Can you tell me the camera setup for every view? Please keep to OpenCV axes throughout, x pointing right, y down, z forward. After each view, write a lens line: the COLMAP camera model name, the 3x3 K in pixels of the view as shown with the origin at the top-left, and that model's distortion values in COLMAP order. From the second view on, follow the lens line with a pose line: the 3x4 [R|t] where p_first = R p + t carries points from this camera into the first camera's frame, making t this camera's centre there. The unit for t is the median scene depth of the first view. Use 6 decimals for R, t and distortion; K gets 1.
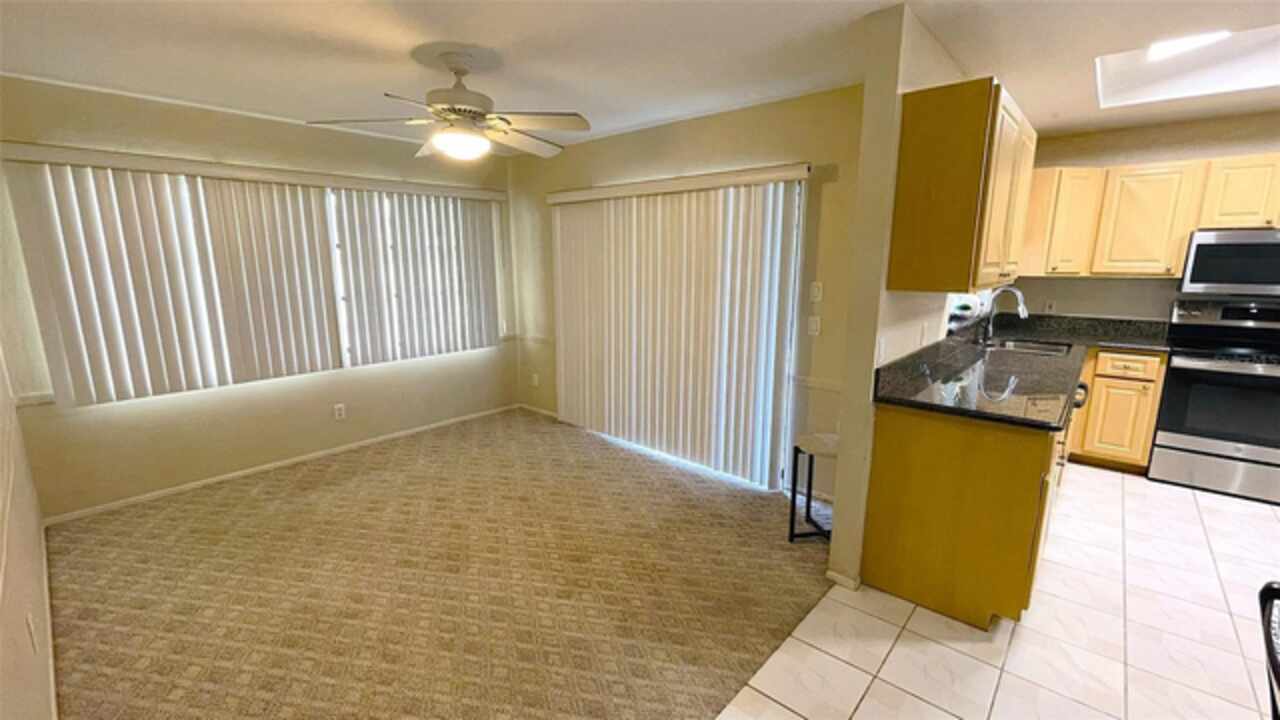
lens RADIAL K [[533.8, 0, 637.8], [0, 533.8, 364.6], [0, 0, 1]] dist [-0.000302, -0.000271]
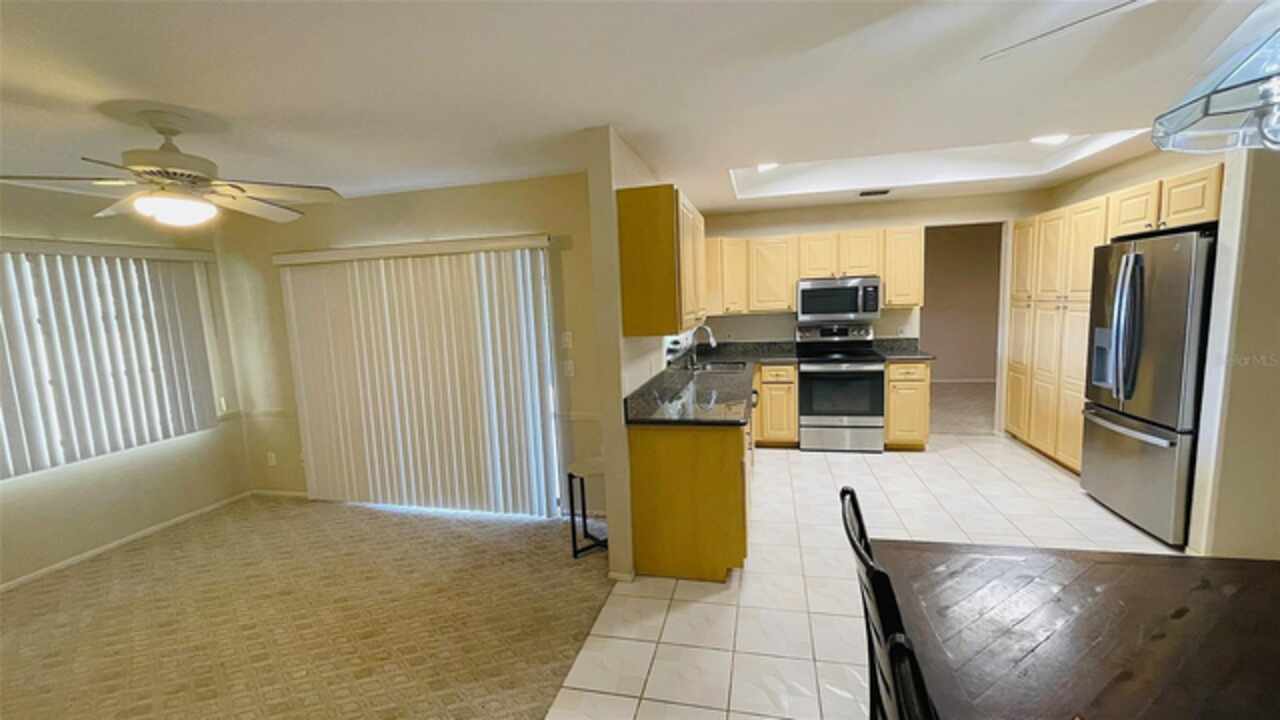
lens RADIAL K [[518.3, 0, 639.4], [0, 518.3, 365.6], [0, 0, 1]] dist [0.001109, -0.000045]
pose [[0.882753, -0.097888, 0.459527, -0.049796], [0.134448, 0.989785, -0.047433, -0.003856], [-0.450190, 0.103655, 0.886896, -0.070957]]
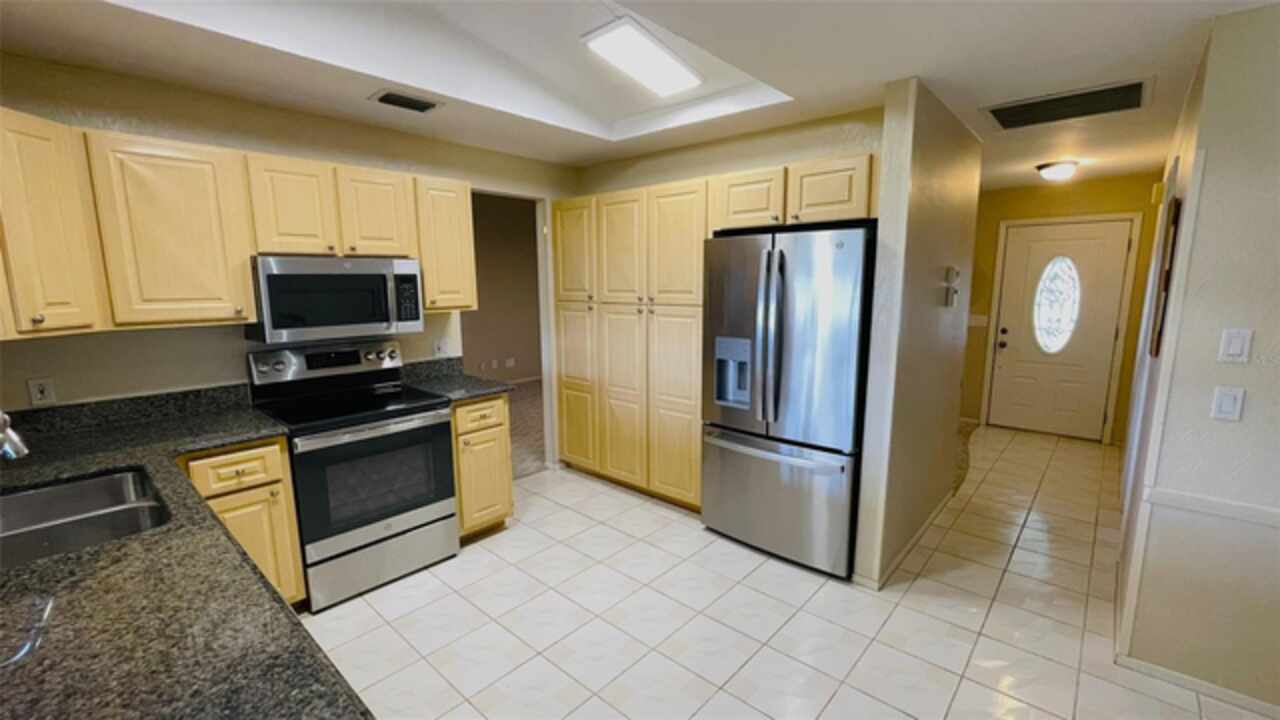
lens RADIAL K [[533.8, 0, 637.8], [0, 533.8, 364.6], [0, 0, 1]] dist [-0.000302, -0.000271]
pose [[0.006970, -0.159694, 0.987142, 0.344099], [0.200262, 0.967390, 0.155085, -0.121272], [-0.979718, 0.196606, 0.038724, 0.516522]]
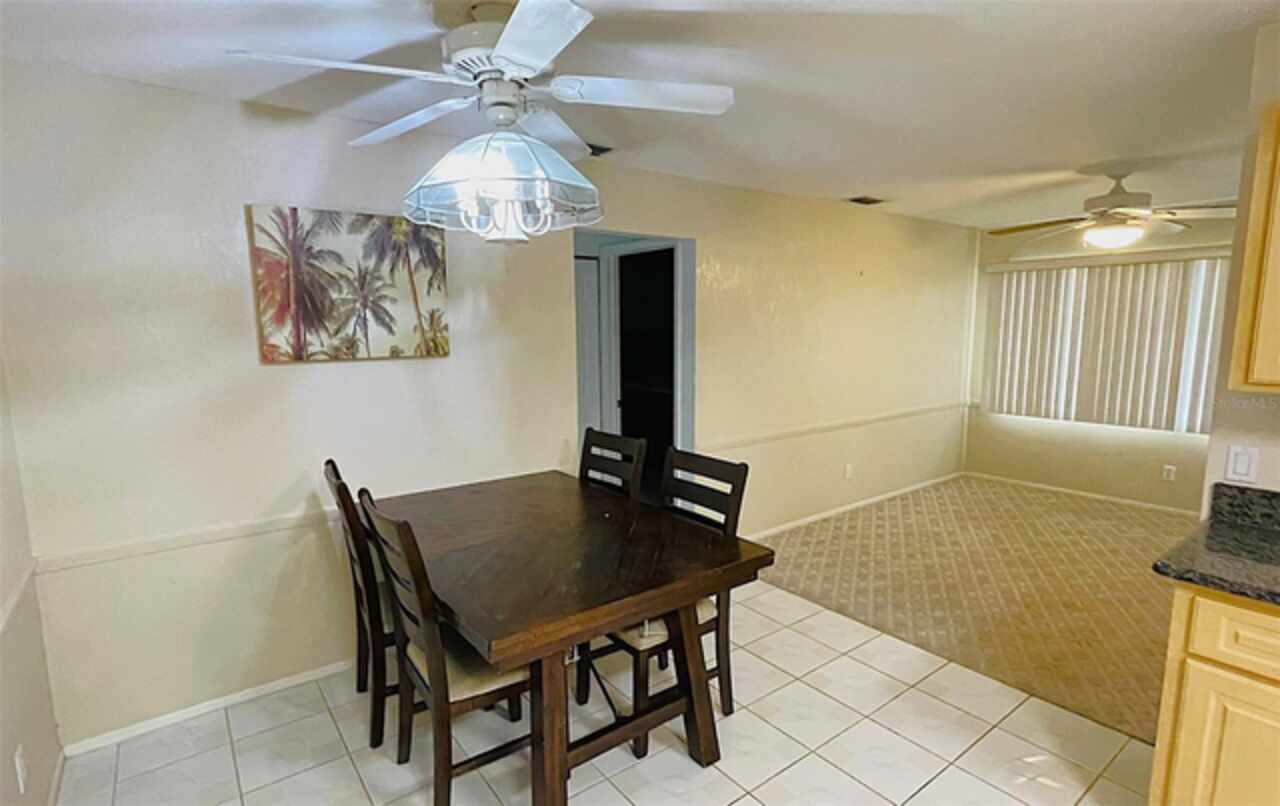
lens RADIAL K [[633.2, 0, 640.0], [0, 633.2, 403.0], [0, 0, 1]] dist [0.000177, -0.000033]
pose [[-0.193021, 0.127776, -0.972839, 0.951423], [-0.186458, 0.968641, 0.164220, -0.062691], [0.963315, 0.213091, -0.163143, 0.214207]]
